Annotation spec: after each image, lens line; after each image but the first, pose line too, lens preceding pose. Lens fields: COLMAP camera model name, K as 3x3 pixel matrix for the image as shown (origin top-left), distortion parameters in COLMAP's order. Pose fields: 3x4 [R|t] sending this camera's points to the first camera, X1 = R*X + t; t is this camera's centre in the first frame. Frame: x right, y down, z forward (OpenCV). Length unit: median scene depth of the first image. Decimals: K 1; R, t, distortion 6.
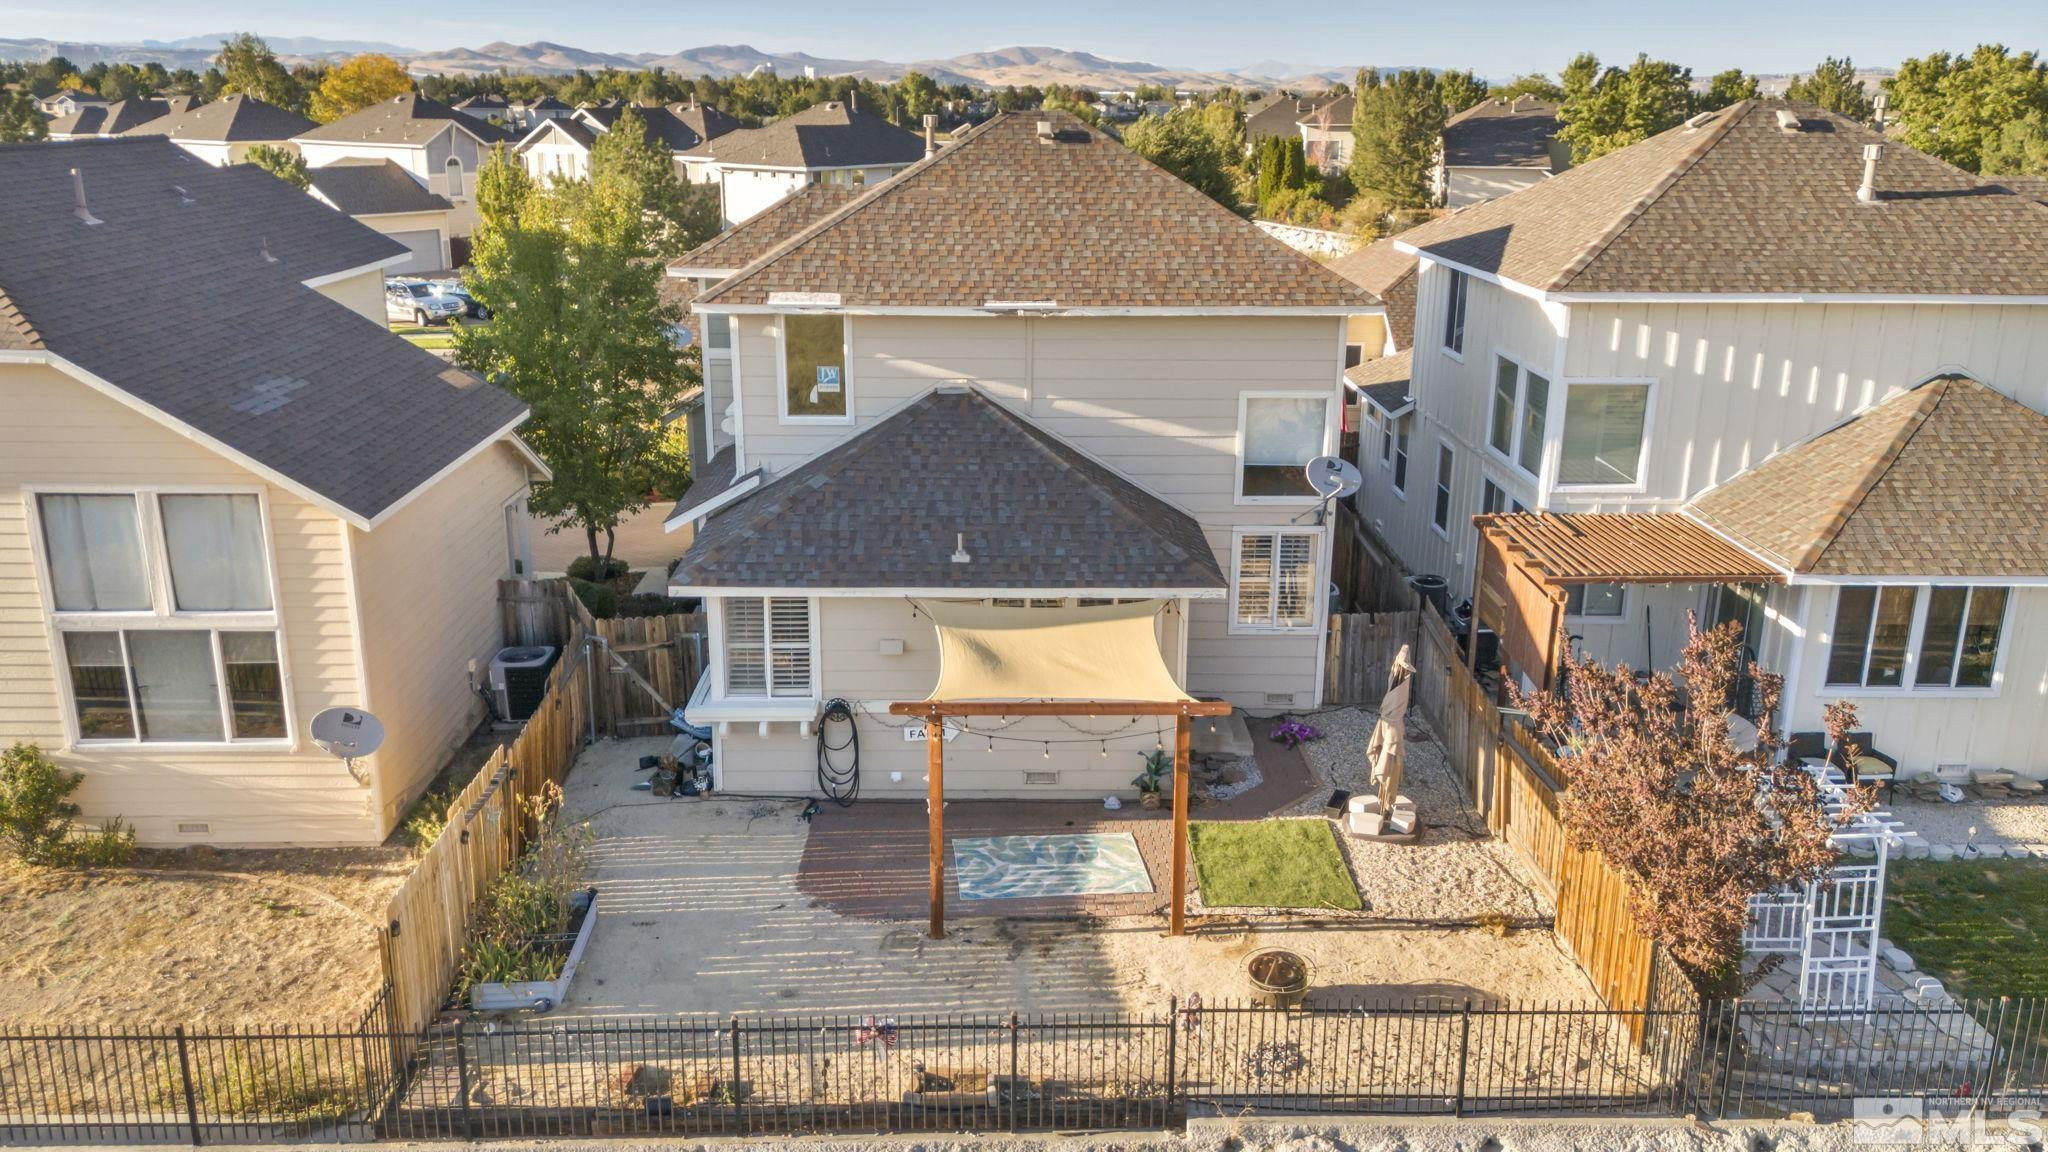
lens RADIAL K [[1617.8, 0, 1025.2], [0, 1617.8, 583.0], [0, 0, 1]] dist [0.042813, 0.001524]
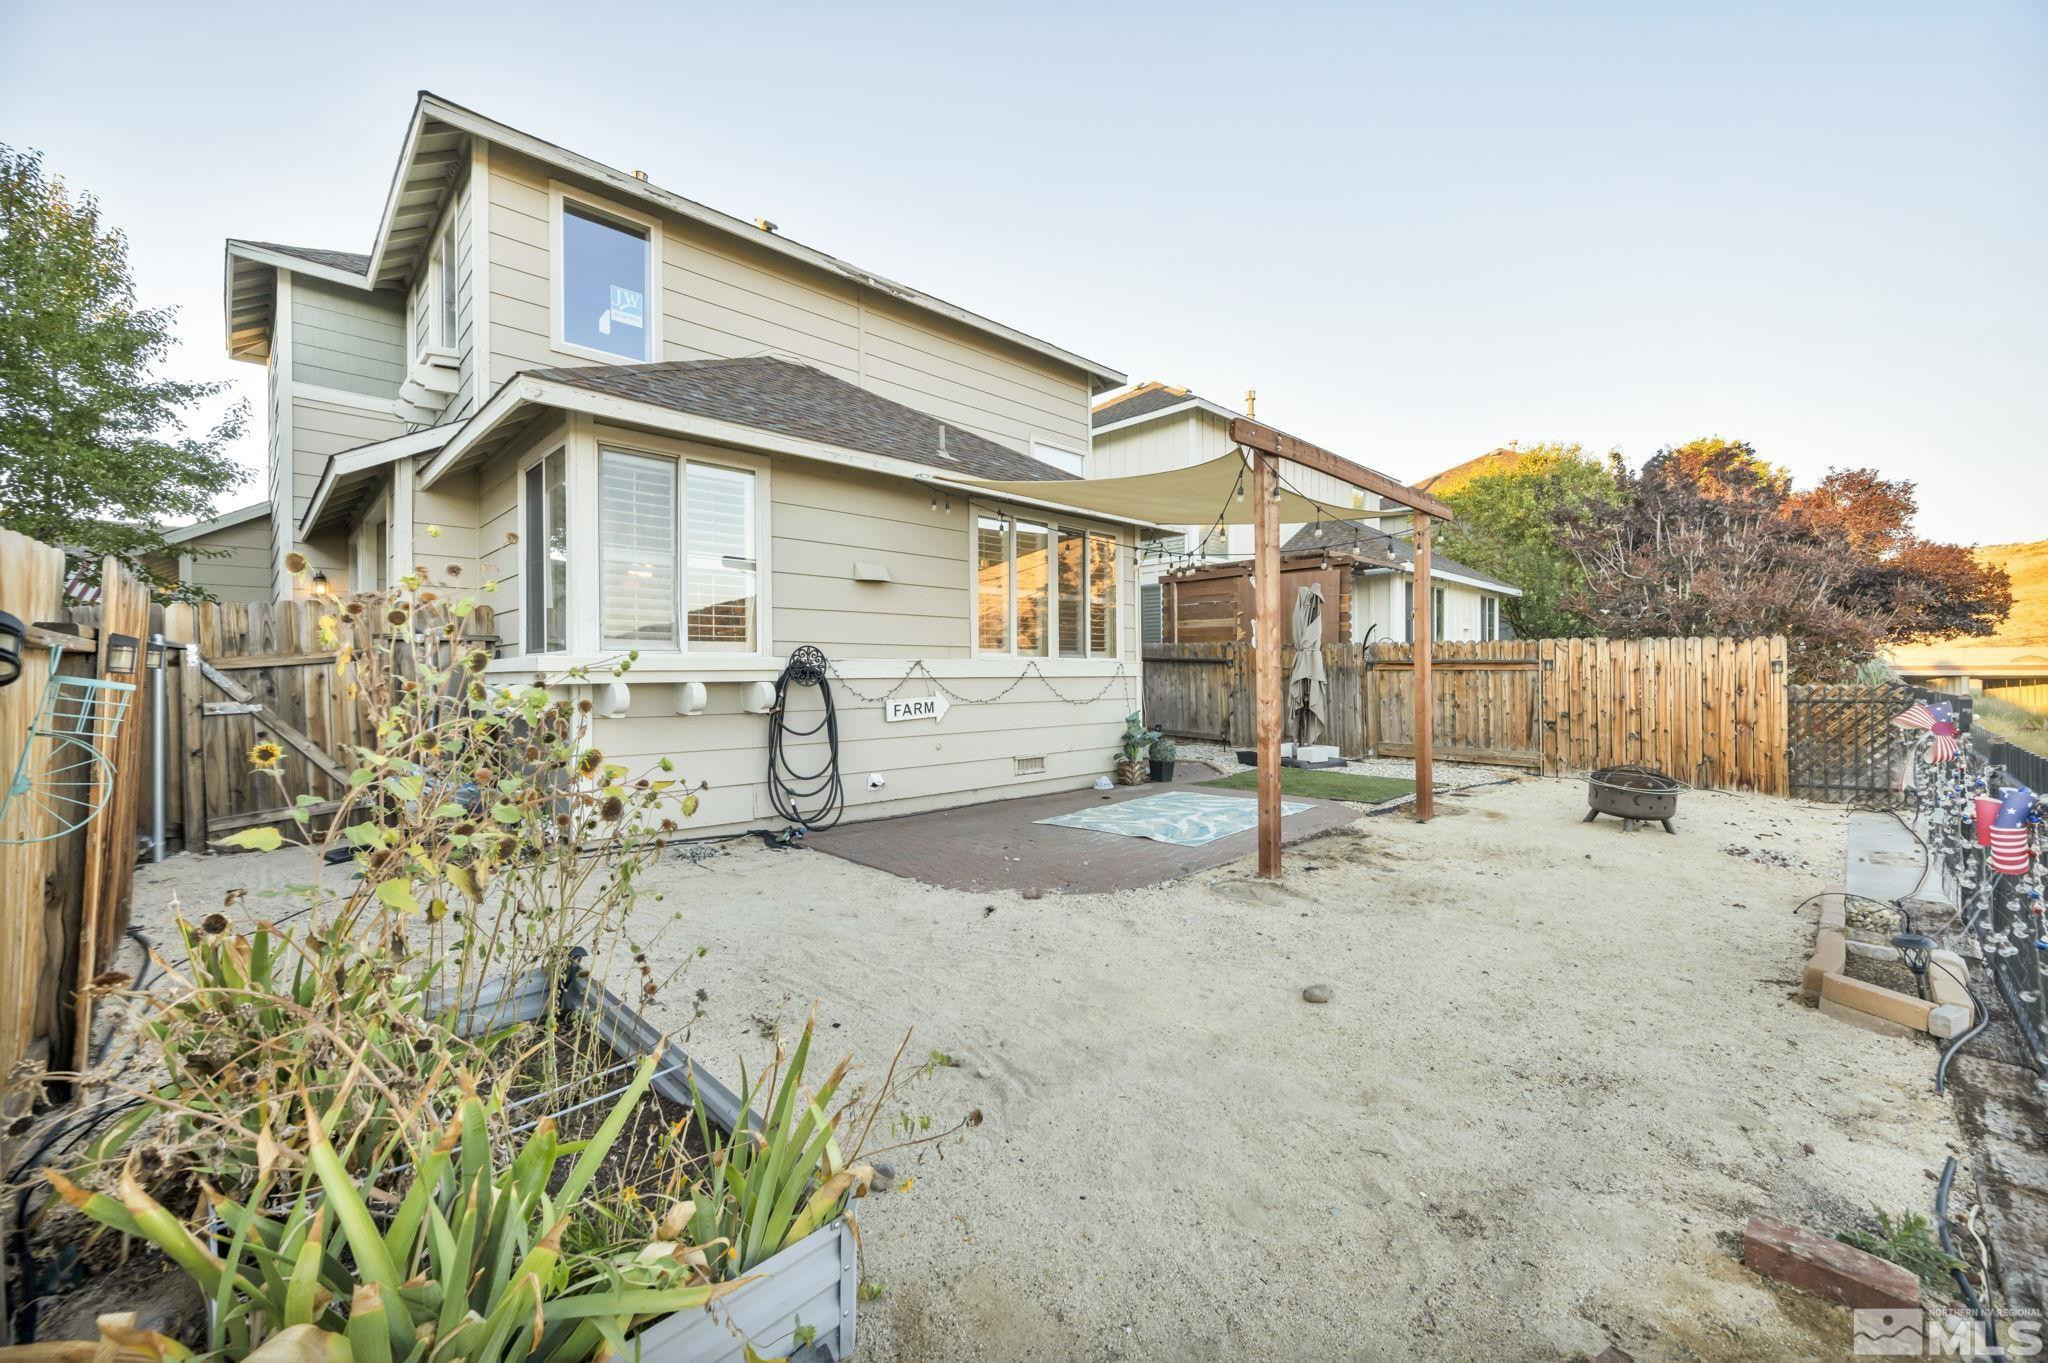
lens RADIAL K [[816.3, 0, 1051.8], [0, 816.3, 677.5], [0, 0, 1]] dist [-0.001588, 0.000578]
pose [[0.725317, -0.023453, 0.688016, -0.251315], [0.211898, 0.958503, -0.190713, 0.154569], [-0.654992, 0.284116, 0.700188, 0.689149]]
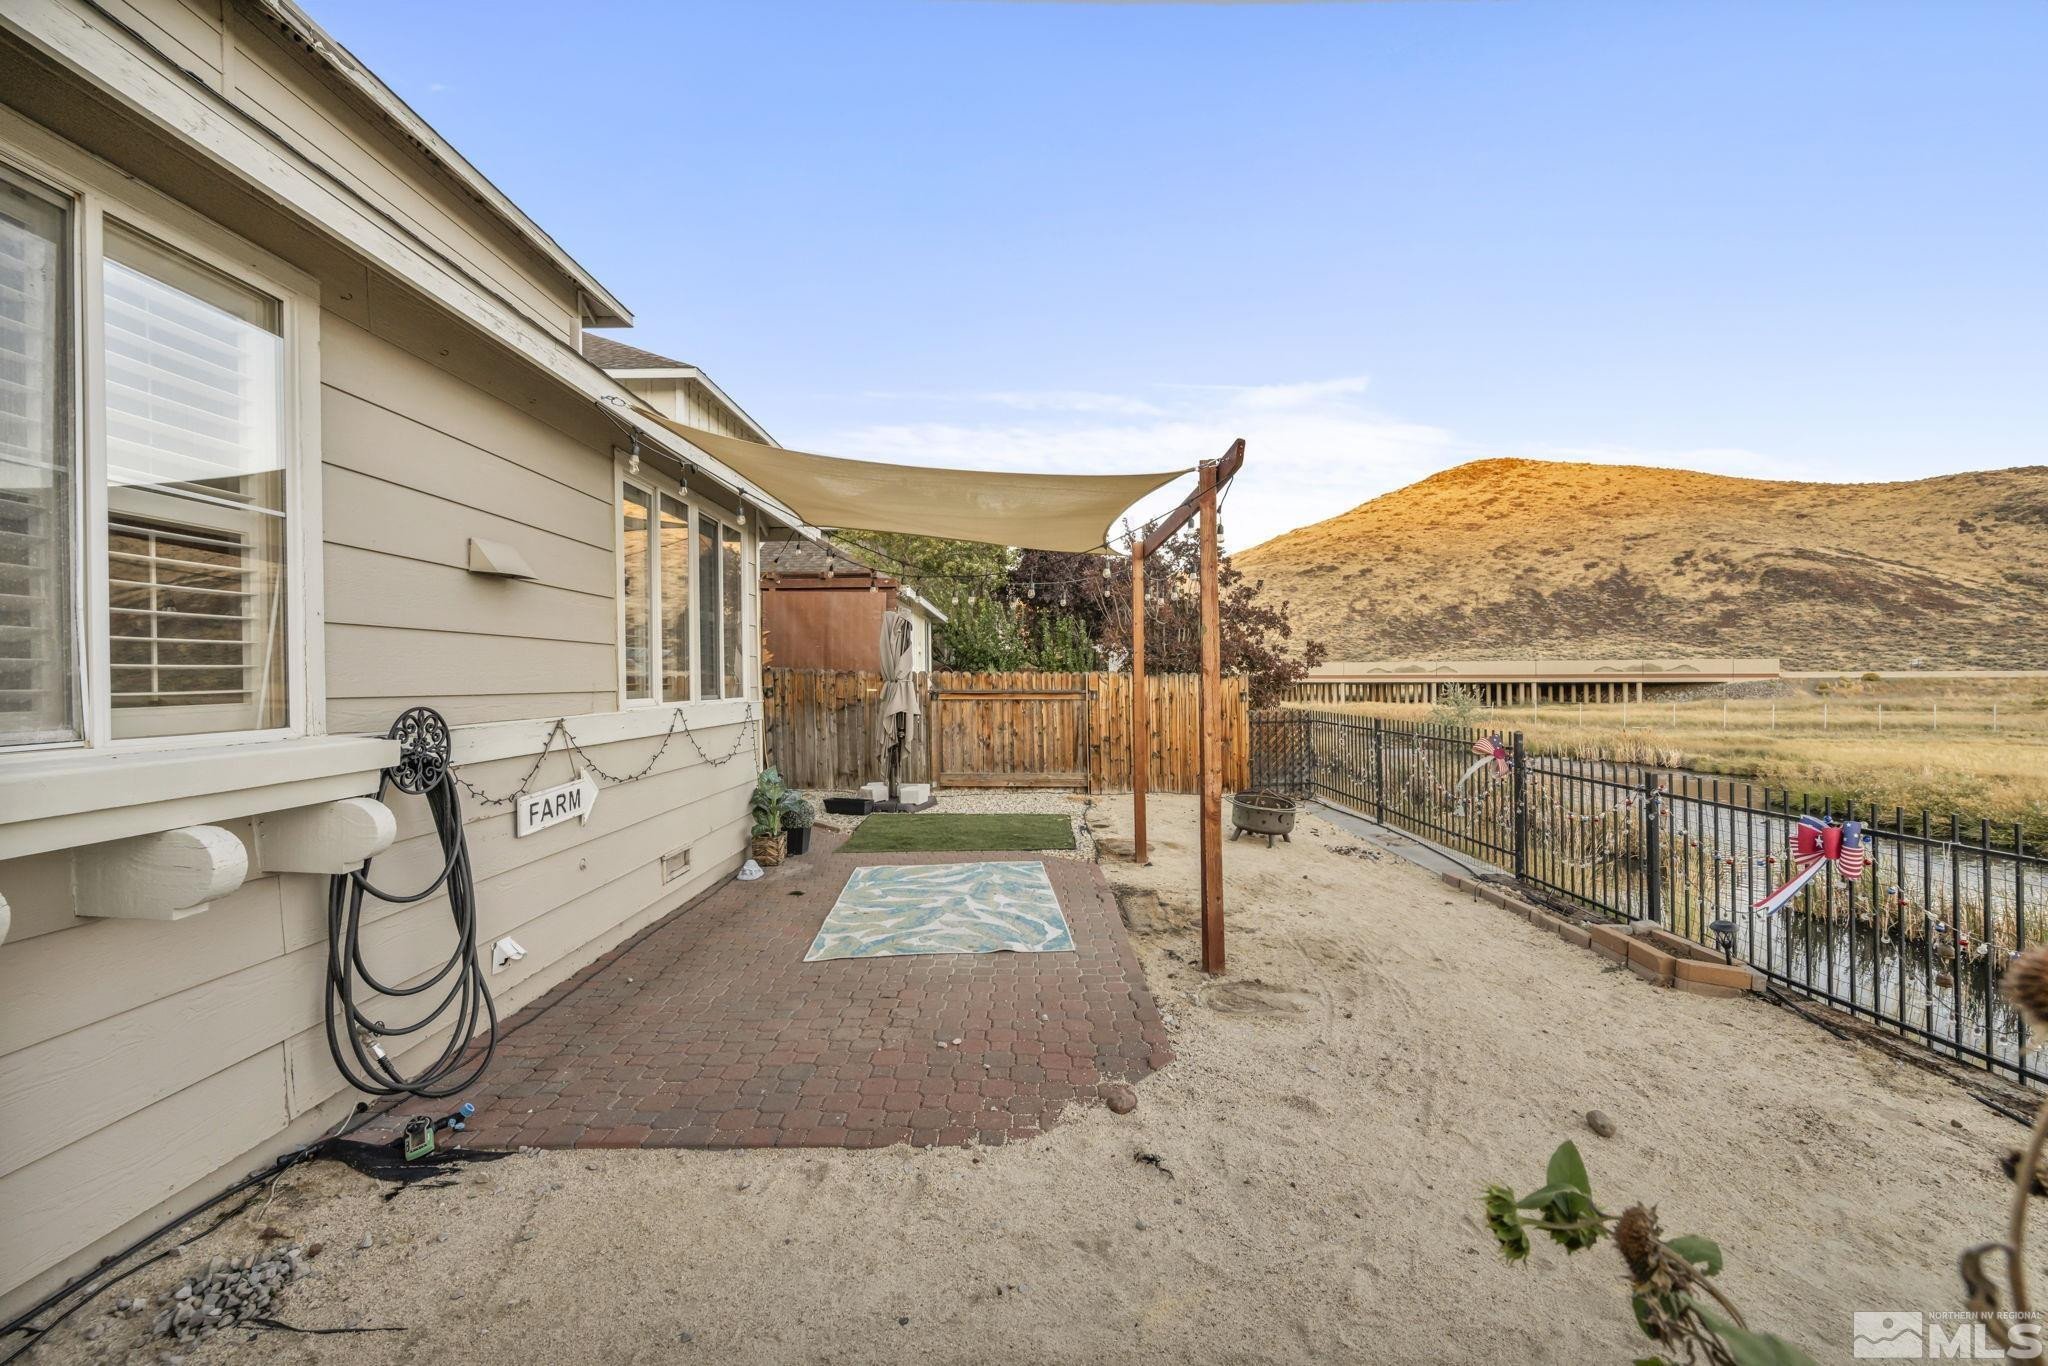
lens RADIAL K [[816.3, 0, 1032.2], [0, 816.3, 679.3], [0, 0, 1]] dist [-0.001588, 0.000578]
pose [[0.022973, -0.019093, 0.999554, -0.248146], [0.291738, 0.956428, 0.011564, 0.091910], [-0.956222, 0.291342, 0.027542, 0.847491]]
